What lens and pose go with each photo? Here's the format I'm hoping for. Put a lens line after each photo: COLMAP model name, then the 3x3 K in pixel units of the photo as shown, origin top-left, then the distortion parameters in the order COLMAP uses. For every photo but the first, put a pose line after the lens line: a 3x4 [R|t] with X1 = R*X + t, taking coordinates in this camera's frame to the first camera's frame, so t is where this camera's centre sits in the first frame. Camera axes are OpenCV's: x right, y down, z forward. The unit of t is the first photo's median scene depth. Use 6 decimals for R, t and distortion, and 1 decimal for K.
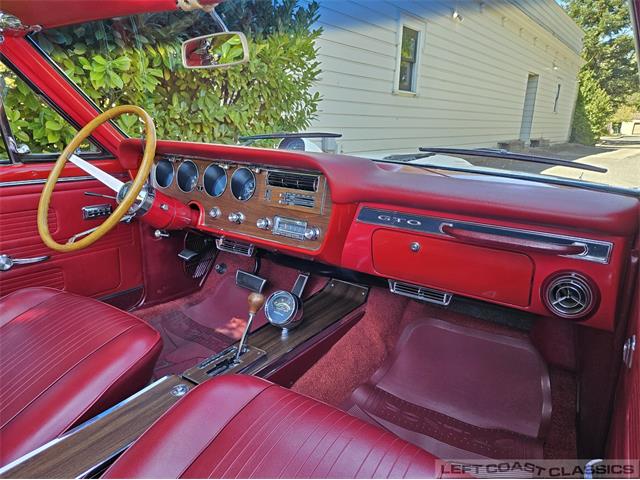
lens RADIAL K [[430.7, 0, 320.6], [0, 430.7, 240.4], [0, 0, 1]] dist [0.032280, -0.019450]
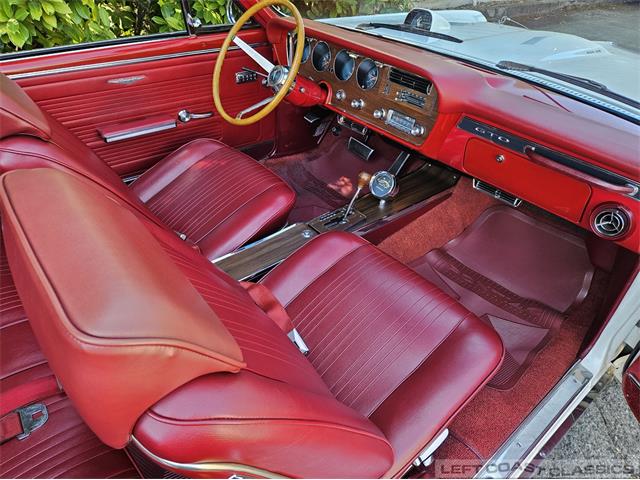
lens RADIAL K [[430.7, 0, 312.5], [0, 430.7, 254.6], [0, 0, 1]] dist [0.032280, -0.019450]
pose [[0.960027, 0.190839, -0.204765, 0.011053], [-0.094795, 0.909986, 0.403658, -0.148397], [0.263367, -0.368112, 0.891701, -0.268754]]
